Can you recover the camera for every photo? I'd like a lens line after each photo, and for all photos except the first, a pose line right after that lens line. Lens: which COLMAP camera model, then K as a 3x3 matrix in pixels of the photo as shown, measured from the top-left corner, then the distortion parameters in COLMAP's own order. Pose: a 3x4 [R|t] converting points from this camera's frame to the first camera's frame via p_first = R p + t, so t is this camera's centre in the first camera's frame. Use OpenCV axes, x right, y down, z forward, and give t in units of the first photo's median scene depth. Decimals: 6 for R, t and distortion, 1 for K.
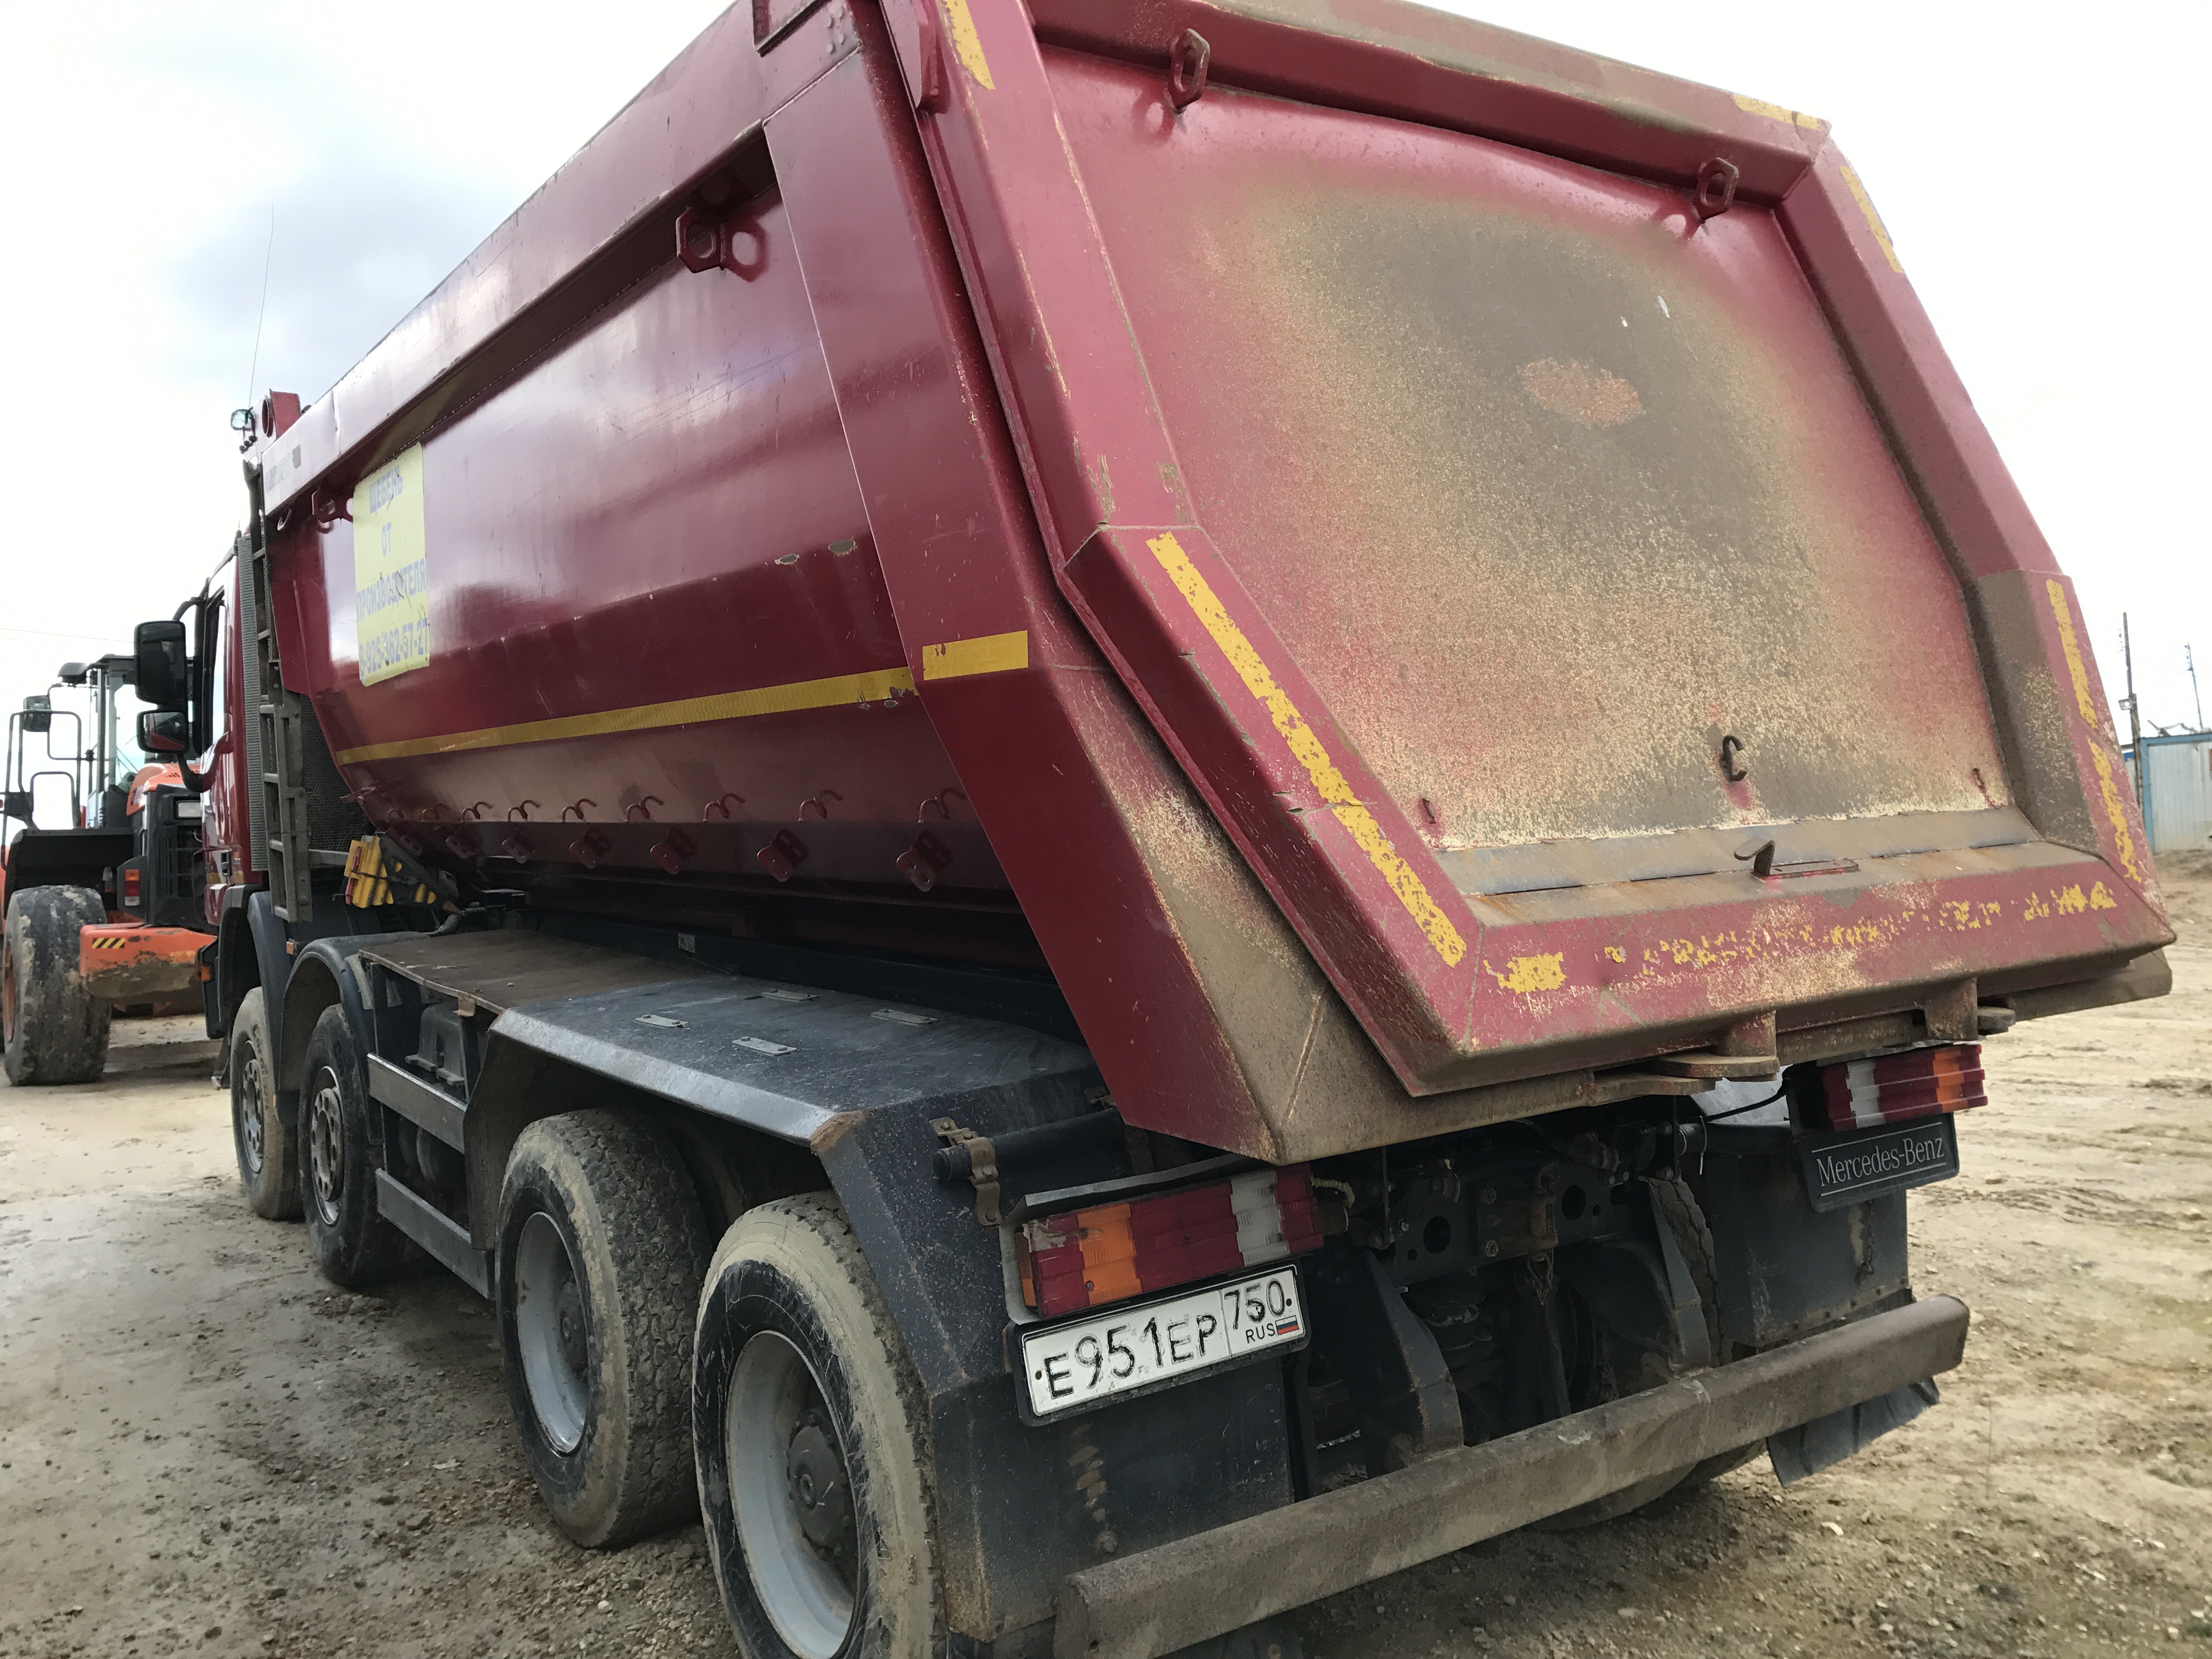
lens RADIAL K [[1882.7, 0, 1101.9], [0, 1882.7, 807.8], [0, 0, 1]] dist [0.028800, 0.008923]
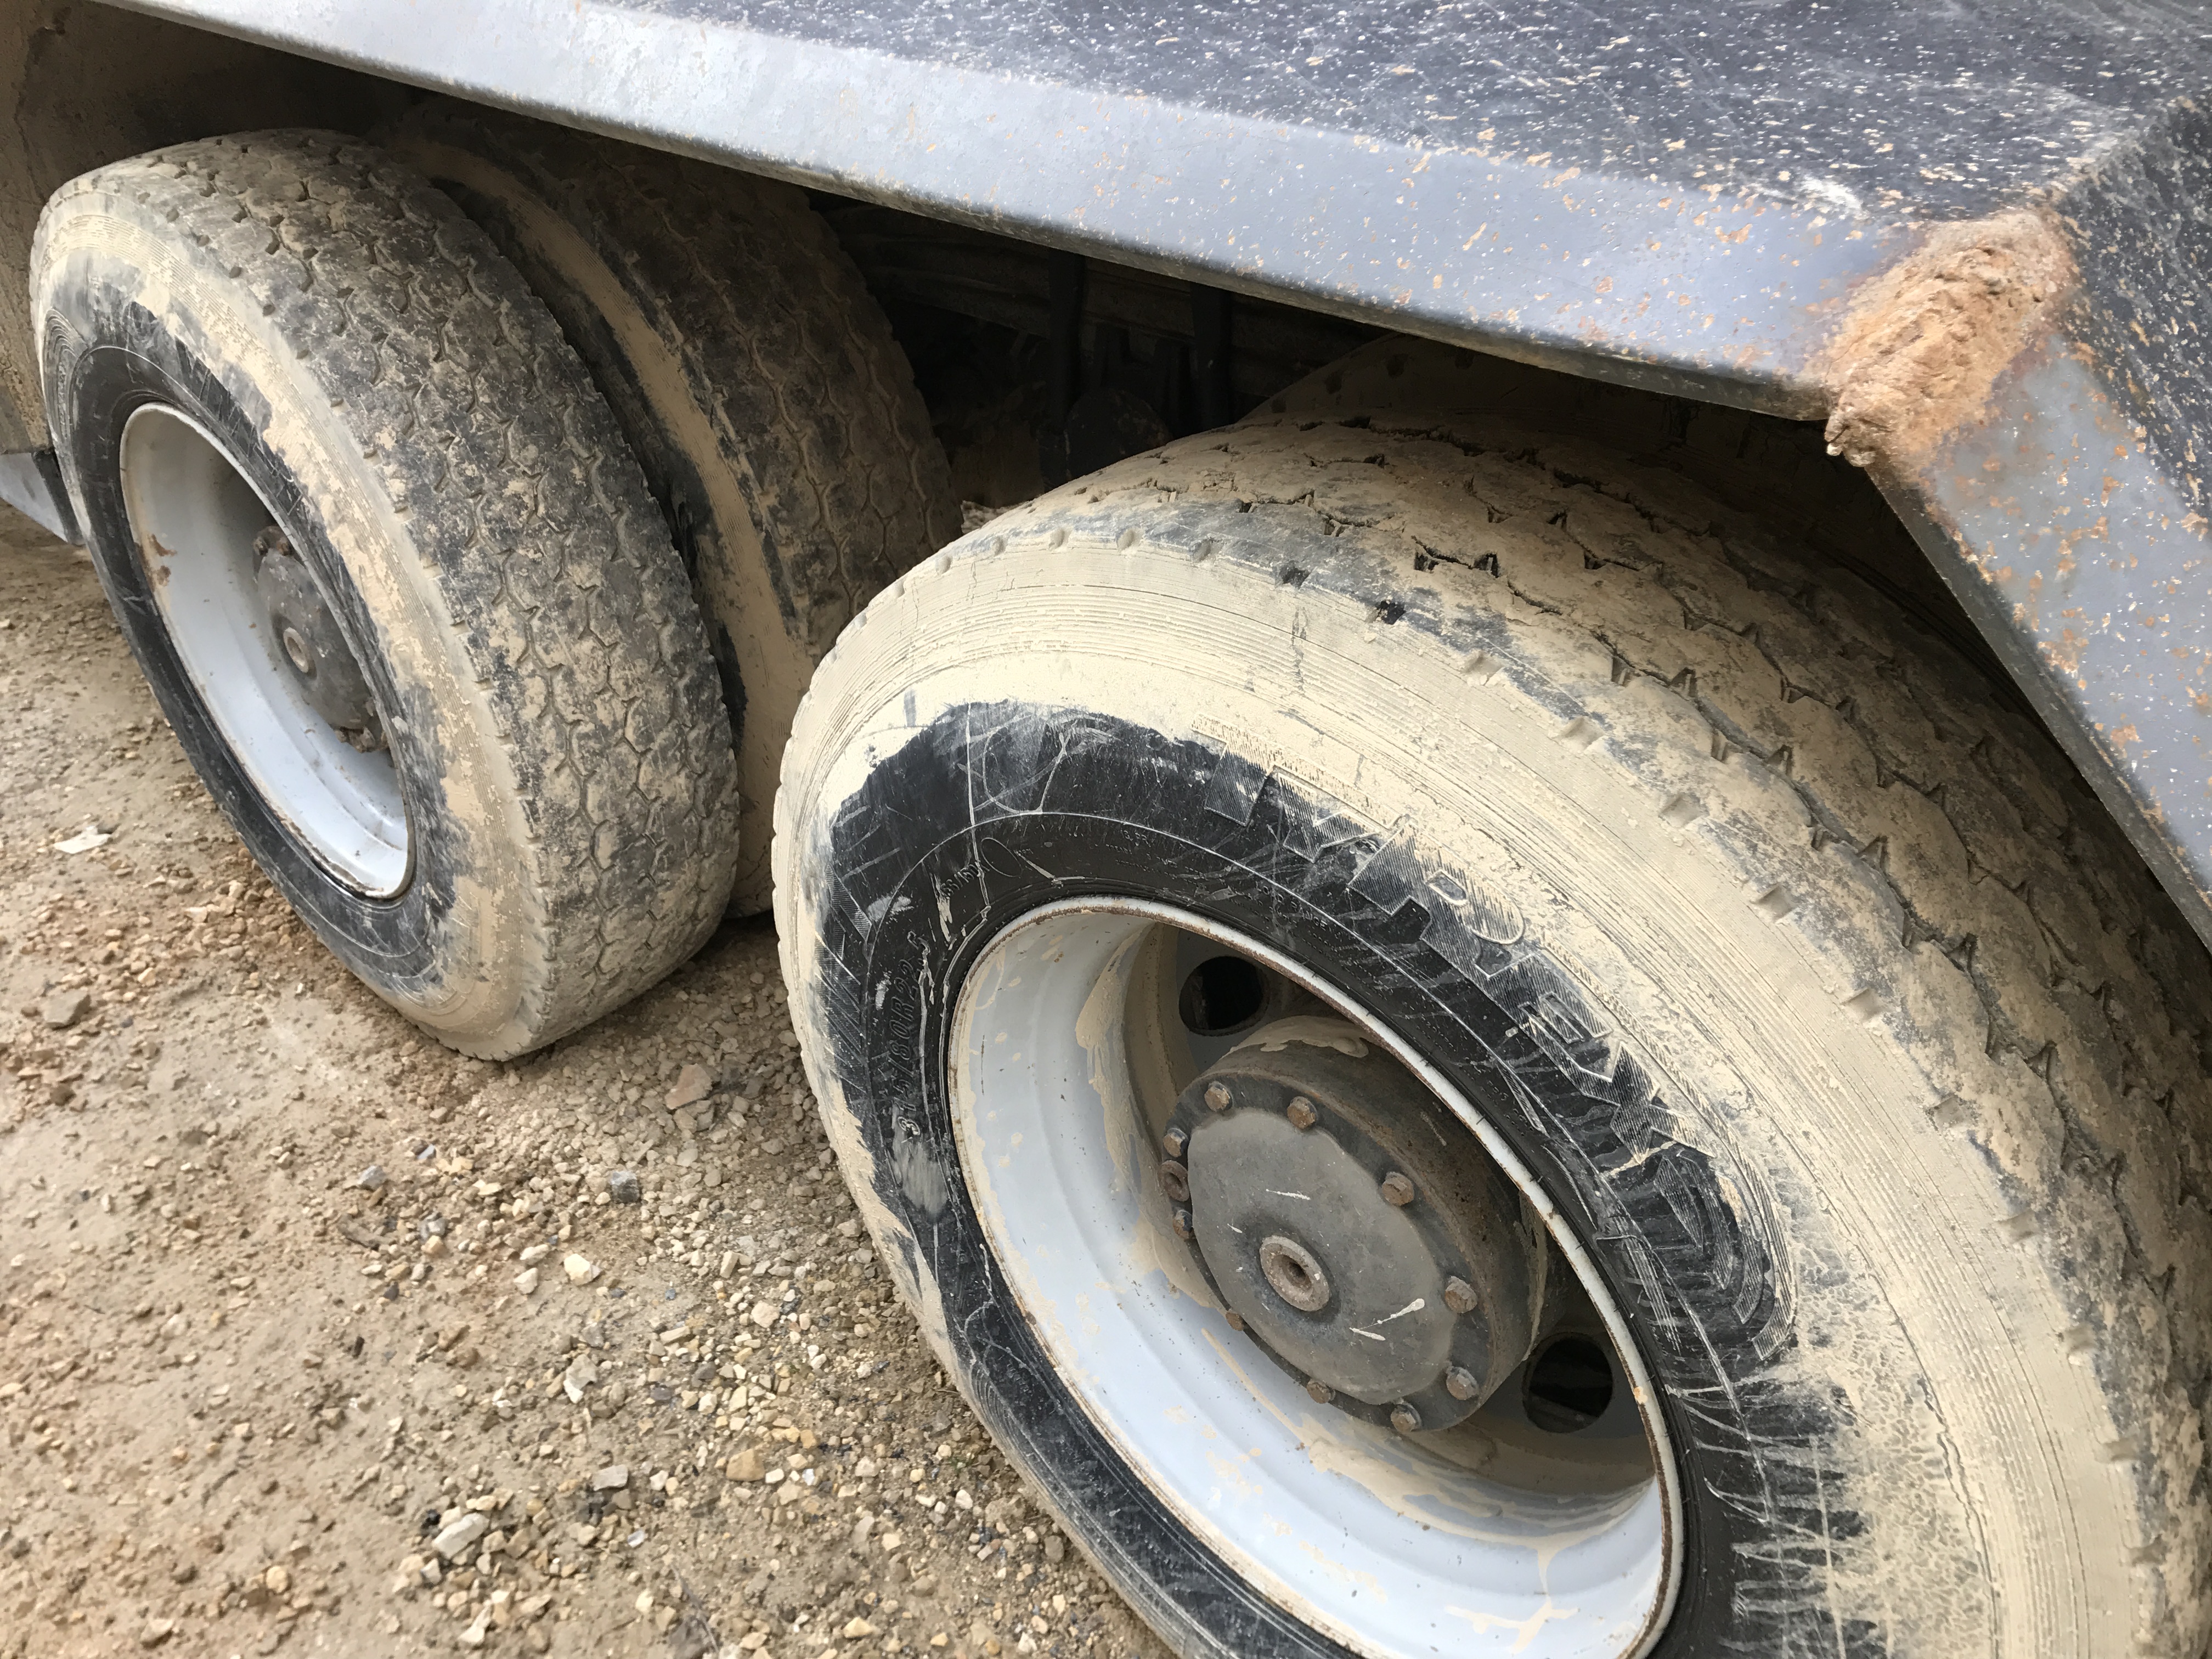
lens RADIAL K [[1882.7, 0, 1101.9], [0, 1882.7, 807.8], [0, 0, 1]] dist [0.028800, 0.008923]
pose [[0.976450, -0.122786, 0.177397, -0.194116], [0.013167, 0.854635, 0.519062, 0.081280], [-0.215343, -0.504502, 0.836125, 0.605286]]
